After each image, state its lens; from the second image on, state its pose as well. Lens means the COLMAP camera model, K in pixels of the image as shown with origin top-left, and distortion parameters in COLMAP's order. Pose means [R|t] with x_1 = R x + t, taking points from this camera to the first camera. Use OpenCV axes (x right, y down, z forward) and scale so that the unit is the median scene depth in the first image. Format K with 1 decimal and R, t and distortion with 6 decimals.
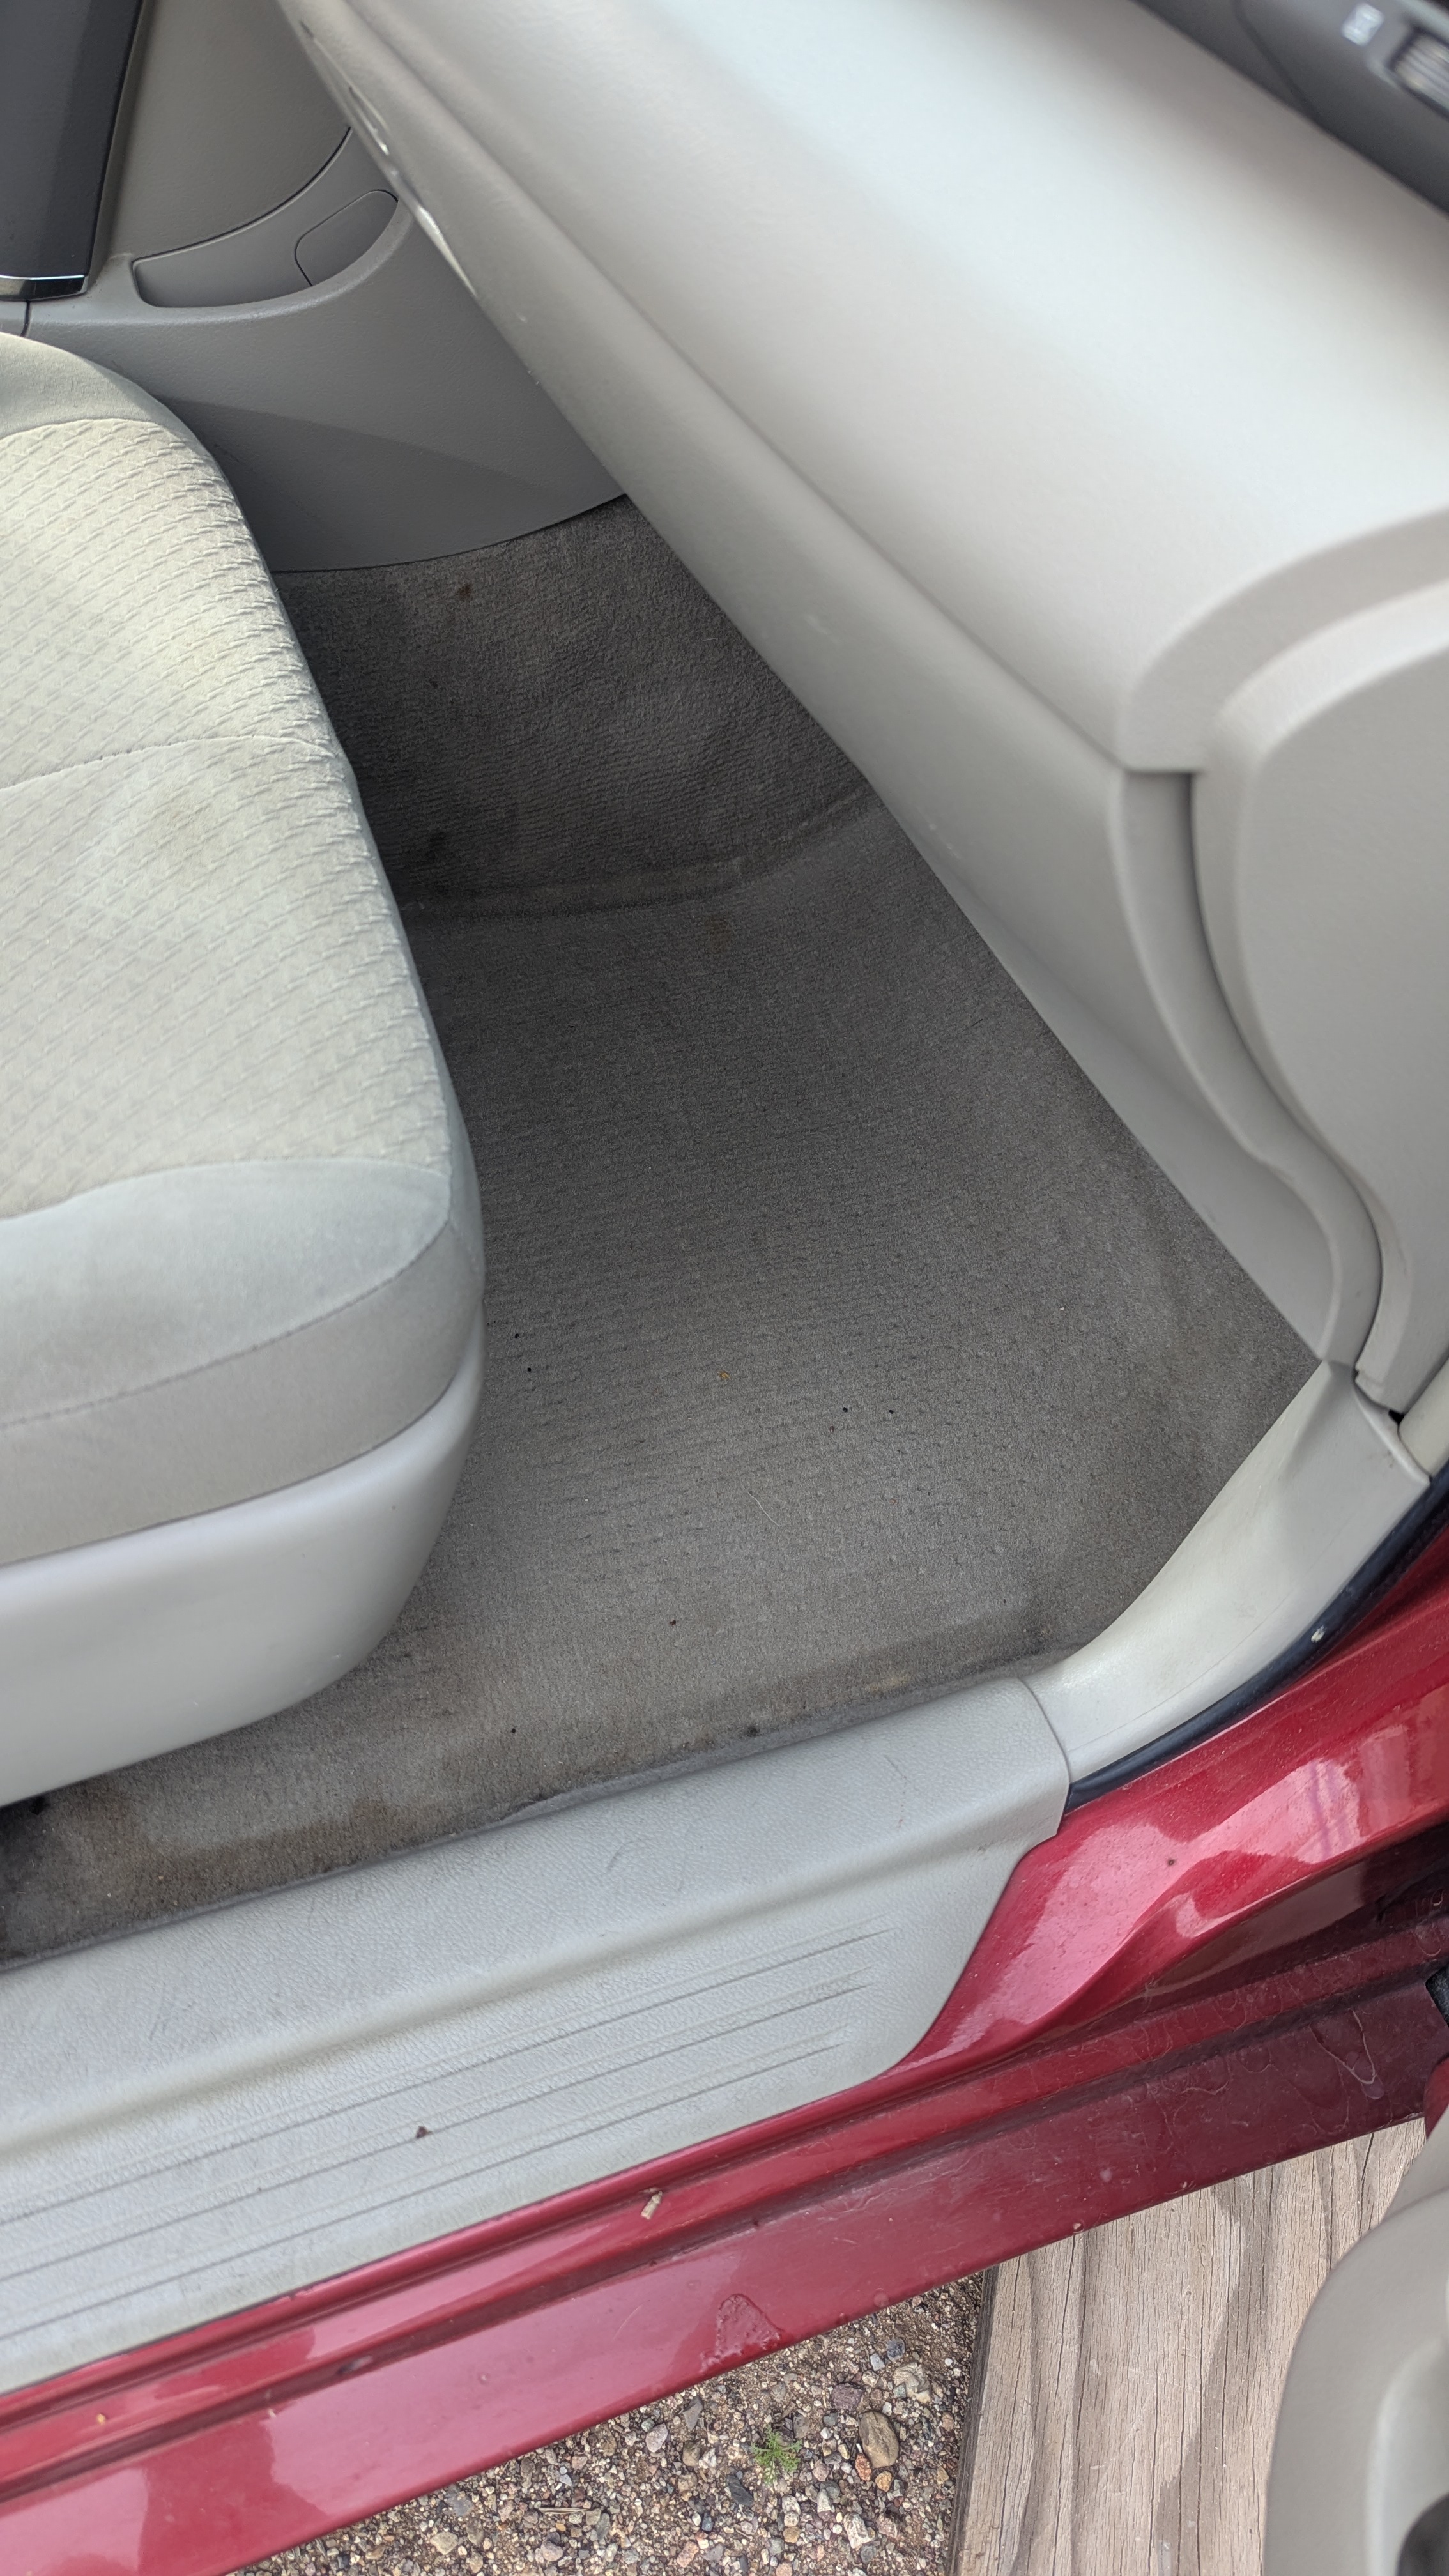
lens RADIAL K [[1852.7, 0, 690.8], [0, 1852.7, 1253.8], [0, 0, 1]] dist [0.060818, -0.043091]
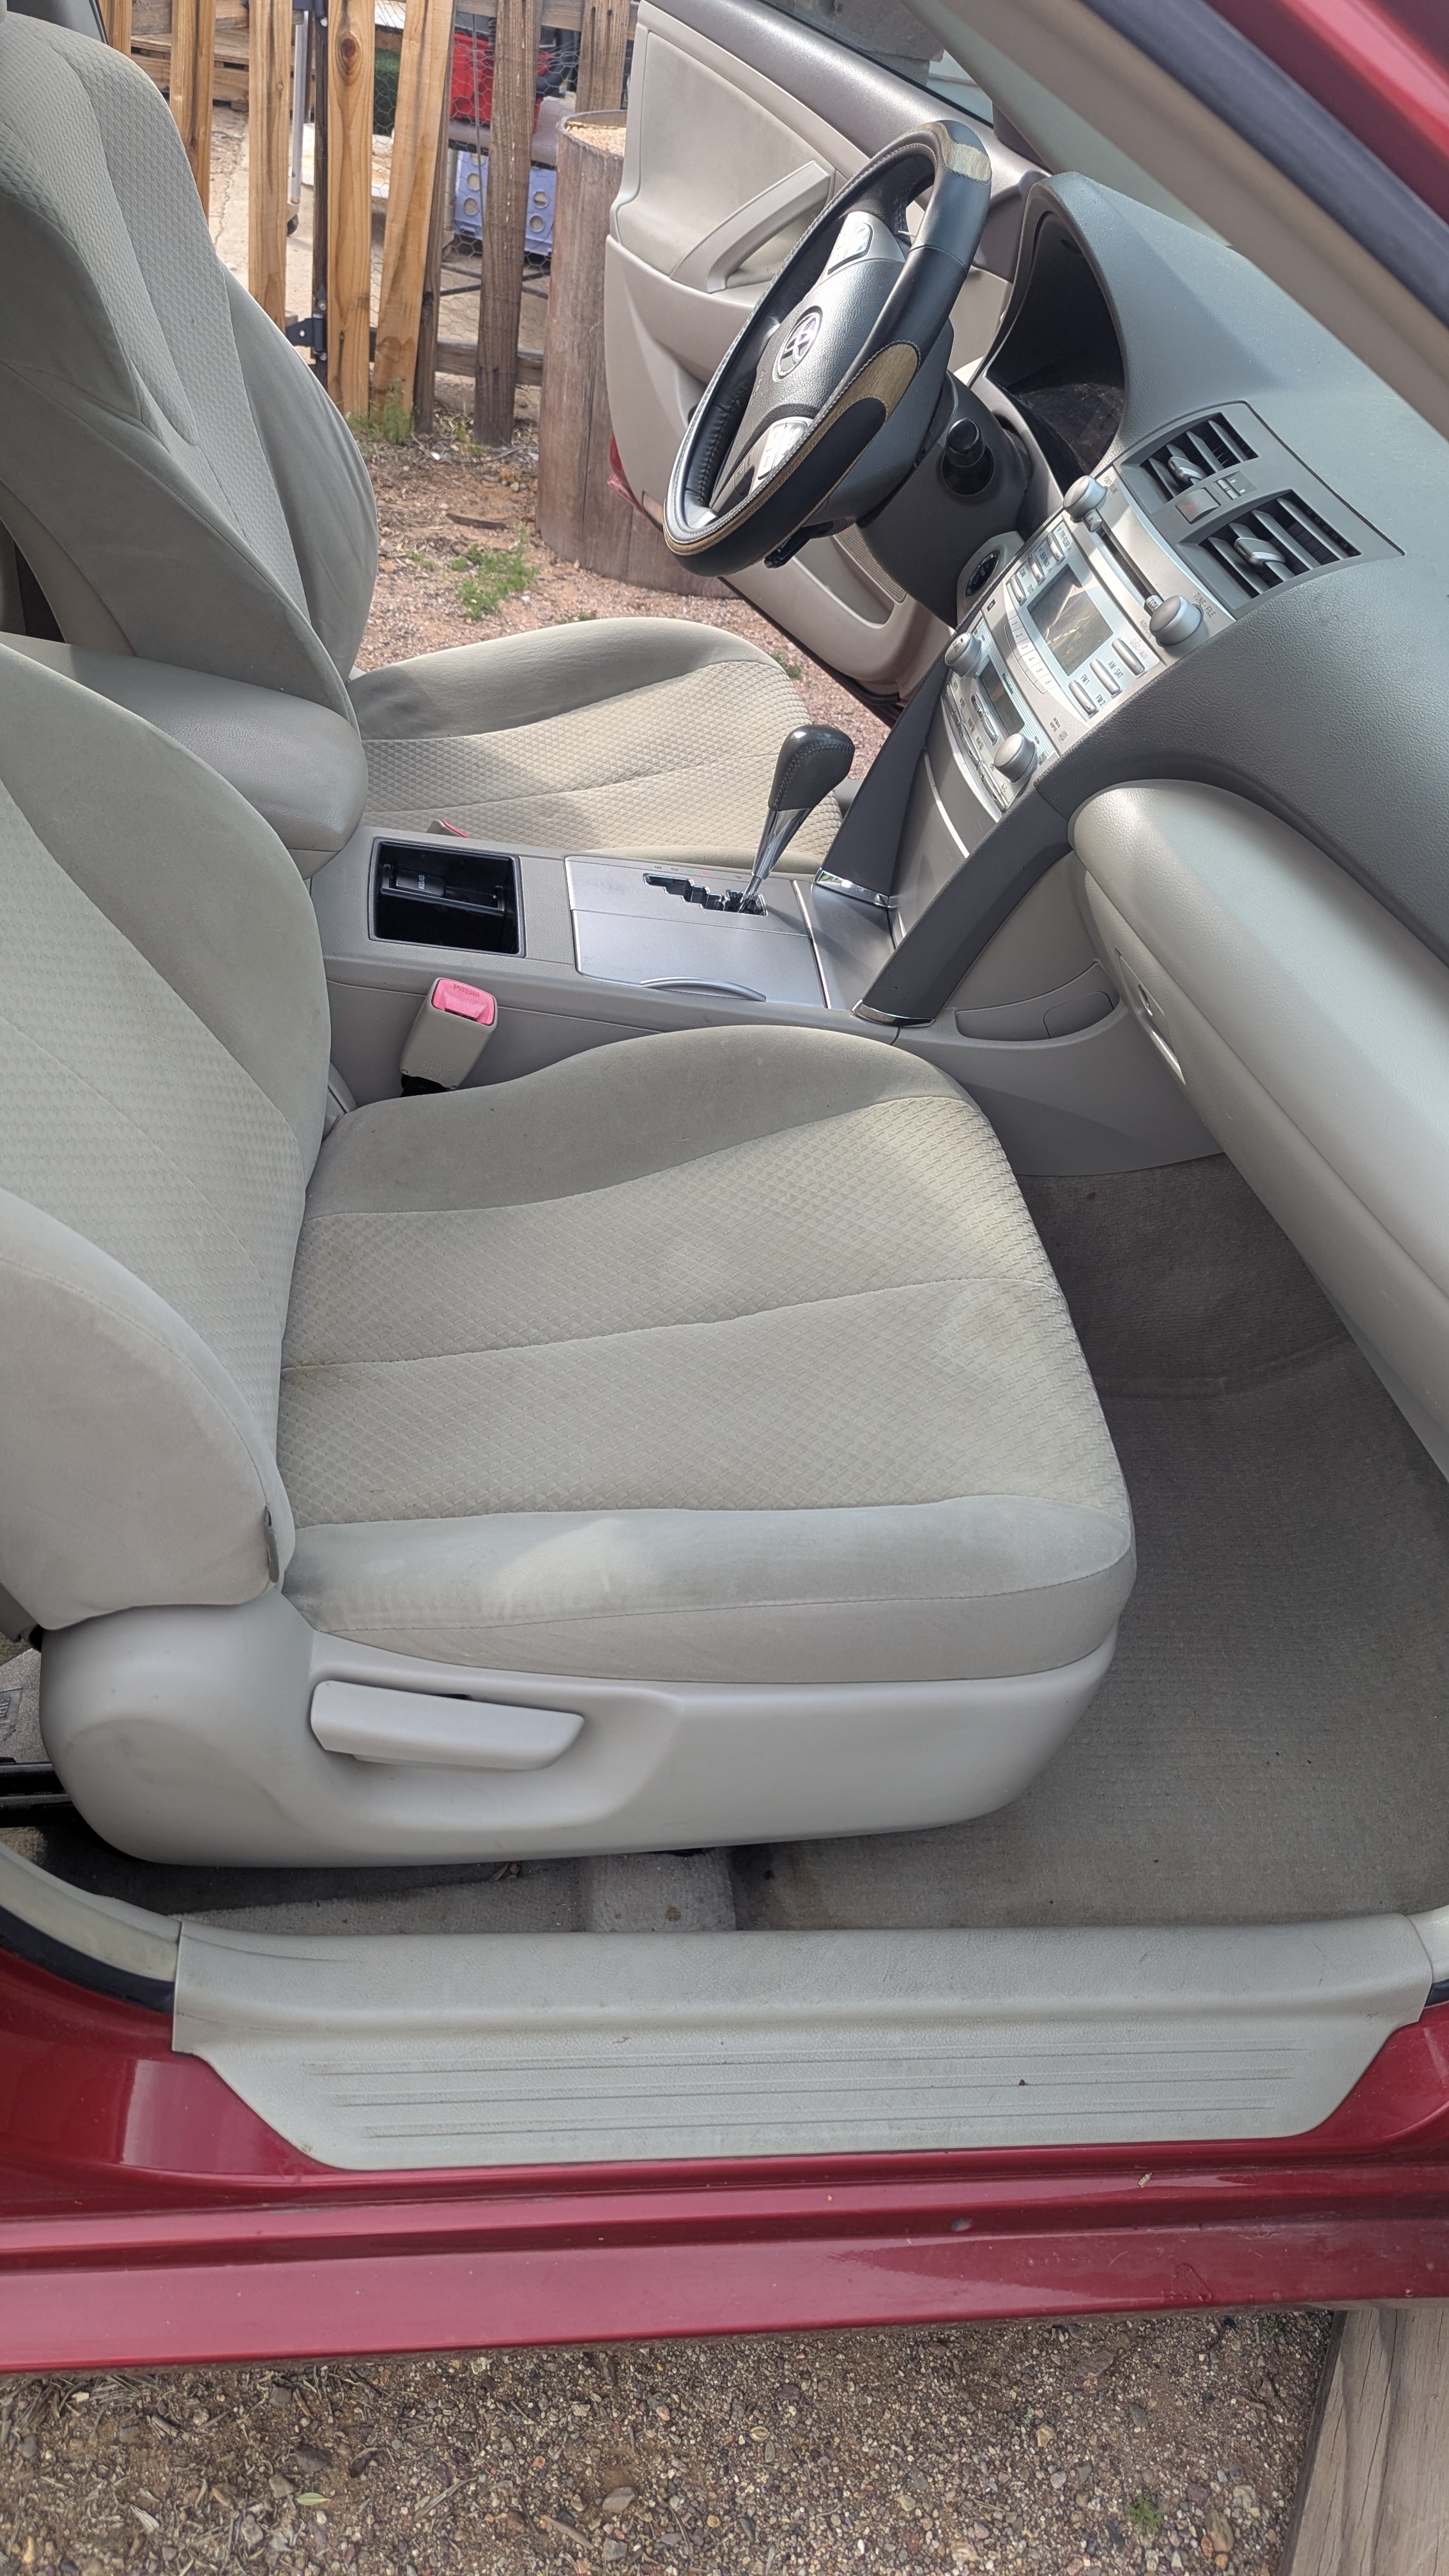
lens RADIAL K [[1852.7, 0, 690.8], [0, 1852.7, 1253.8], [0, 0, 1]] dist [0.060818, -0.043091]
pose [[0.974007, 0.149752, -0.169954, -0.187645], [-0.187152, 0.954701, -0.231346, 0.142657], [0.127611, 0.257140, 0.957912, -0.624235]]
